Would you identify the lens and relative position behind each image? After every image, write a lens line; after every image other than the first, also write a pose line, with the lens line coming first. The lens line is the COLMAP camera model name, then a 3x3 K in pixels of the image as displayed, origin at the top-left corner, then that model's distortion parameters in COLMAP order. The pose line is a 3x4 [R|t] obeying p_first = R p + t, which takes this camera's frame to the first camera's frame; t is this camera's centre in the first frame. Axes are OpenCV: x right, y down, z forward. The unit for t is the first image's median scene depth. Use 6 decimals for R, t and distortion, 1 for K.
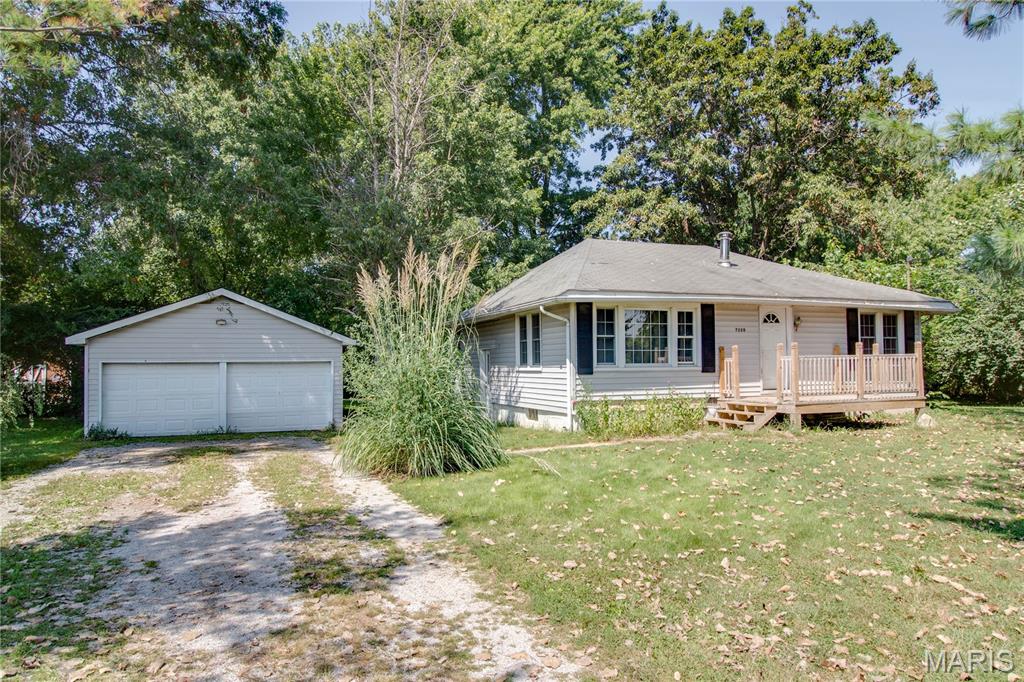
lens RADIAL K [[626.2, 0, 512.0], [0, 626.2, 341.0], [0, 0, 1]] dist [0.013692, -0.000847]
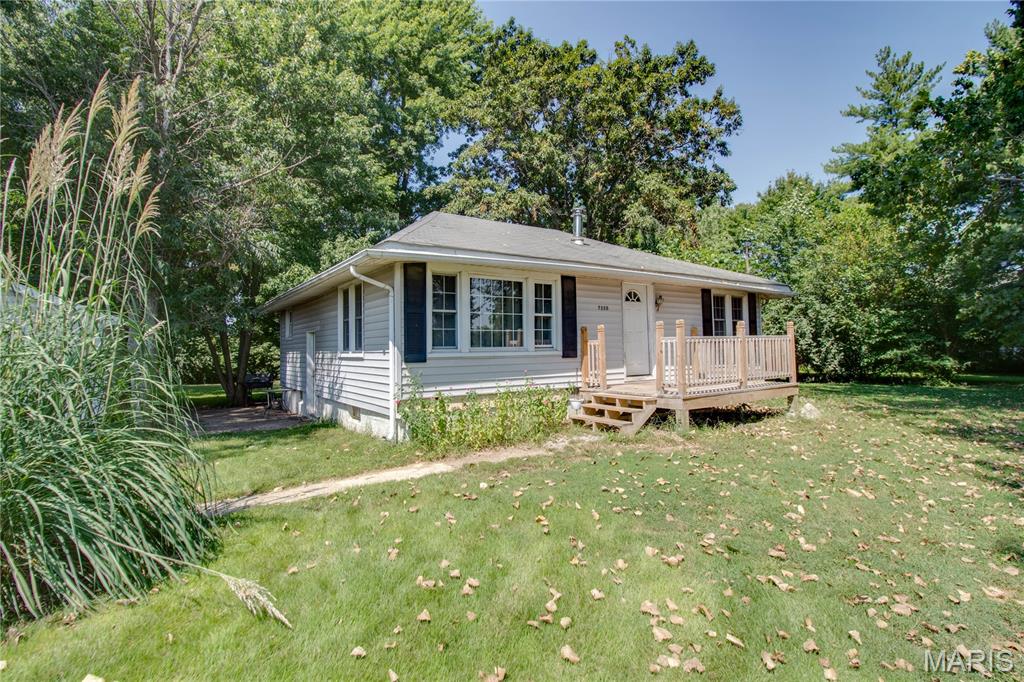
lens RADIAL K [[491.4, 0, 507.2], [0, 491.4, 326.3], [0, 0, 1]] dist [-0.002470, -0.001534]
pose [[0.972846, 0.005196, 0.231394, 0.079708], [-0.002731, 0.999936, -0.010972, 0.015653], [-0.231436, 0.010042, 0.972798, 0.376763]]
